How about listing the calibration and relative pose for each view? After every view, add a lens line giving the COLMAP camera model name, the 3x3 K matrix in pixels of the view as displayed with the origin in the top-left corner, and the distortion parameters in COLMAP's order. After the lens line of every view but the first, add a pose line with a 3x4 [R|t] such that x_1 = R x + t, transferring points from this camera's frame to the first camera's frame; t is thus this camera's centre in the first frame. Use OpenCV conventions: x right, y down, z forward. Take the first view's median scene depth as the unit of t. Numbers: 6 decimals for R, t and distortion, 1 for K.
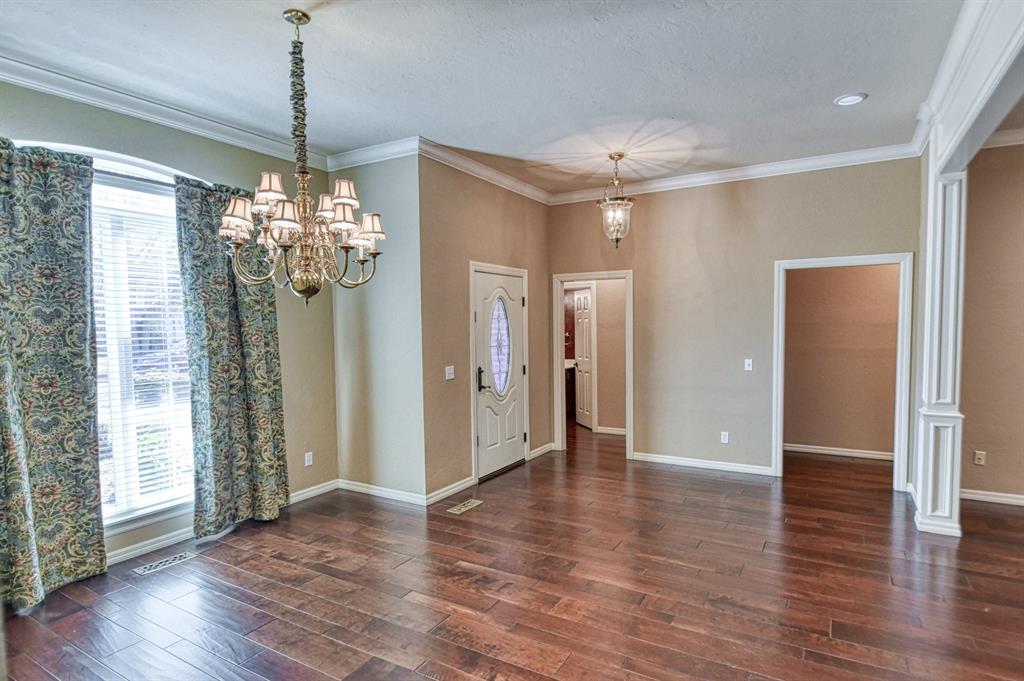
lens RADIAL K [[544.0, 0, 524.3], [0, 544.0, 353.9], [0, 0, 1]] dist [-0.002458, -0.000734]
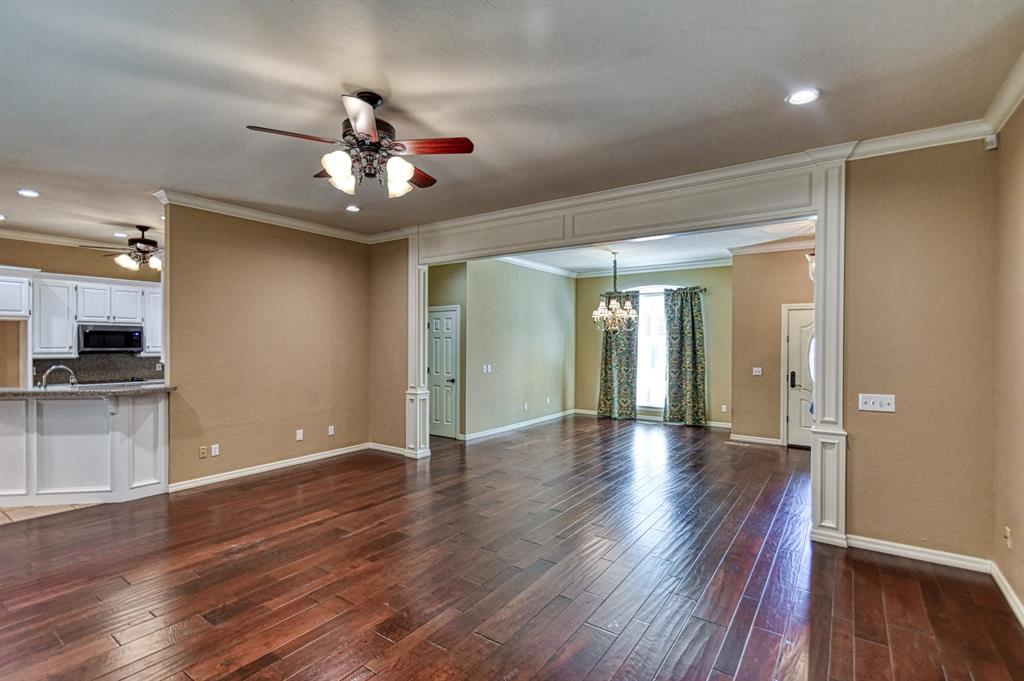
lens RADIAL K [[474.4, 0, 521.0], [0, 474.4, 345.8], [0, 0, 1]] dist [0.022396, -0.011666]
pose [[-0.079785, 0.018142, -0.996647, 1.655907], [-0.059948, 0.997937, 0.022965, -0.041964], [0.995008, 0.061579, -0.078532, 0.424487]]
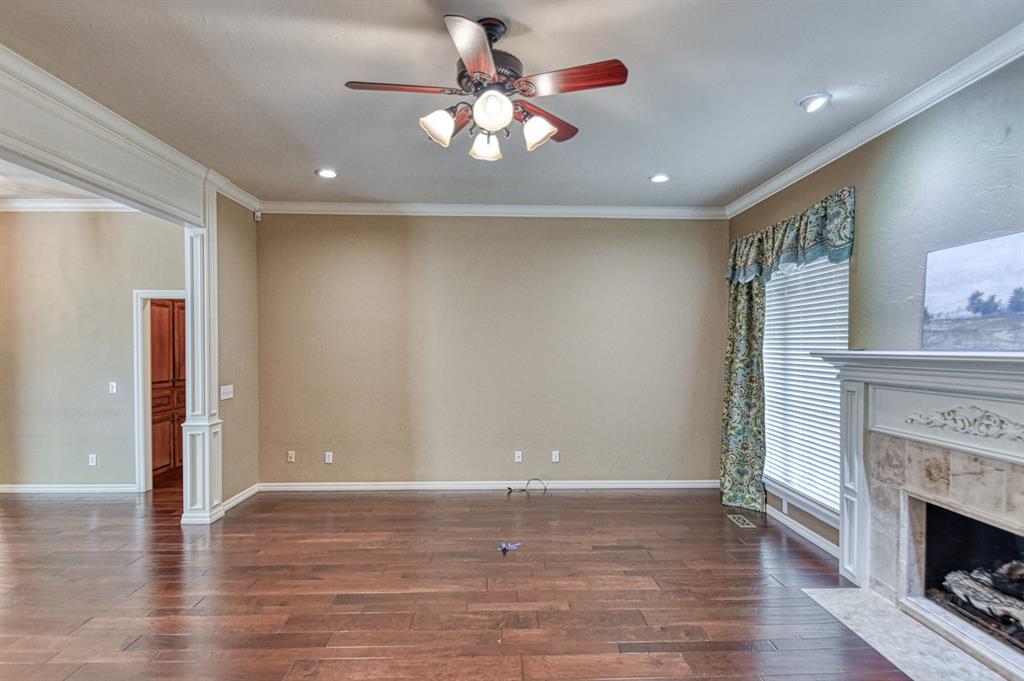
lens RADIAL K [[555.4, 0, 511.4], [0, 555.4, 354.1], [0, 0, 1]] dist [0.004976, -0.000475]
pose [[0.856436, 0.002934, 0.516245, 0.675558], [0.018655, 0.999155, -0.036627, 0.012447], [-0.515917, 0.040999, 0.855657, -0.400289]]
